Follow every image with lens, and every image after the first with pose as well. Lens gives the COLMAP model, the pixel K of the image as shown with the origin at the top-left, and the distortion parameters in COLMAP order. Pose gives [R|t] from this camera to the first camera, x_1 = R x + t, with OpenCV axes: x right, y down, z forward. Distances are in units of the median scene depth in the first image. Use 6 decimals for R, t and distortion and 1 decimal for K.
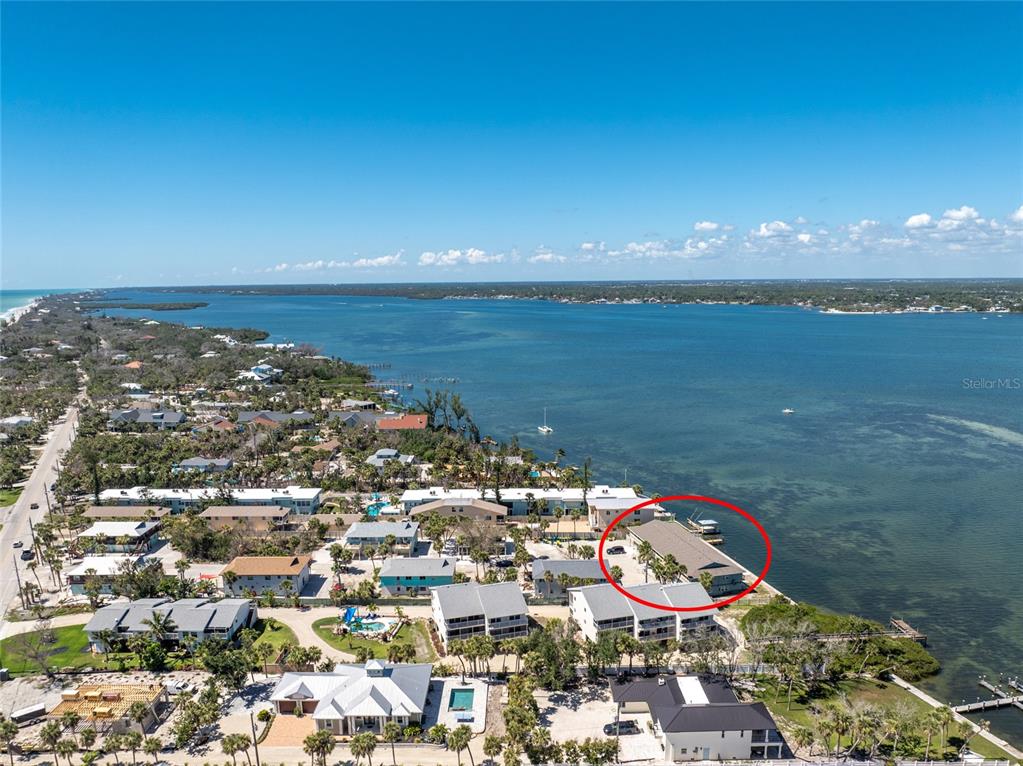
lens RADIAL K [[763.7, 0, 516.7], [0, 763.7, 384.0], [0, 0, 1]] dist [-0.047360, 0.008134]
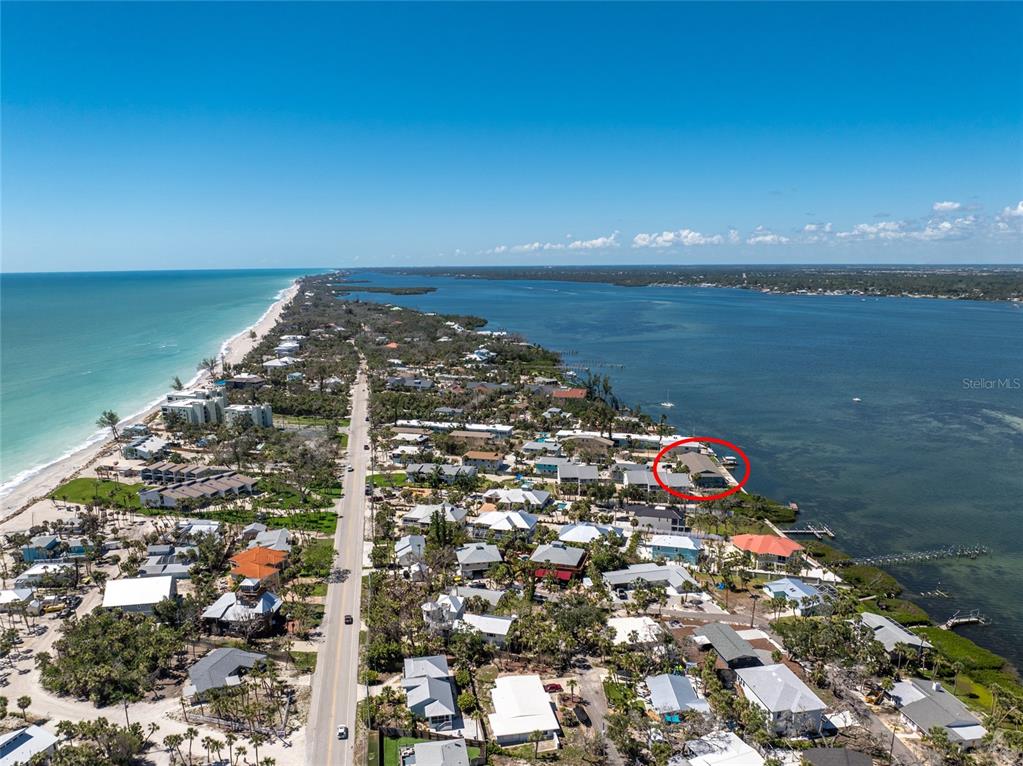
lens RADIAL K [[763.7, 0, 511.2], [0, 763.7, 384.9], [0, 0, 1]] dist [-0.047360, 0.008134]
pose [[0.960100, 0.046949, -0.275687, 0.082900], [-0.039857, 0.998716, 0.031276, -0.005087], [0.276801, -0.019040, 0.960739, -0.261406]]
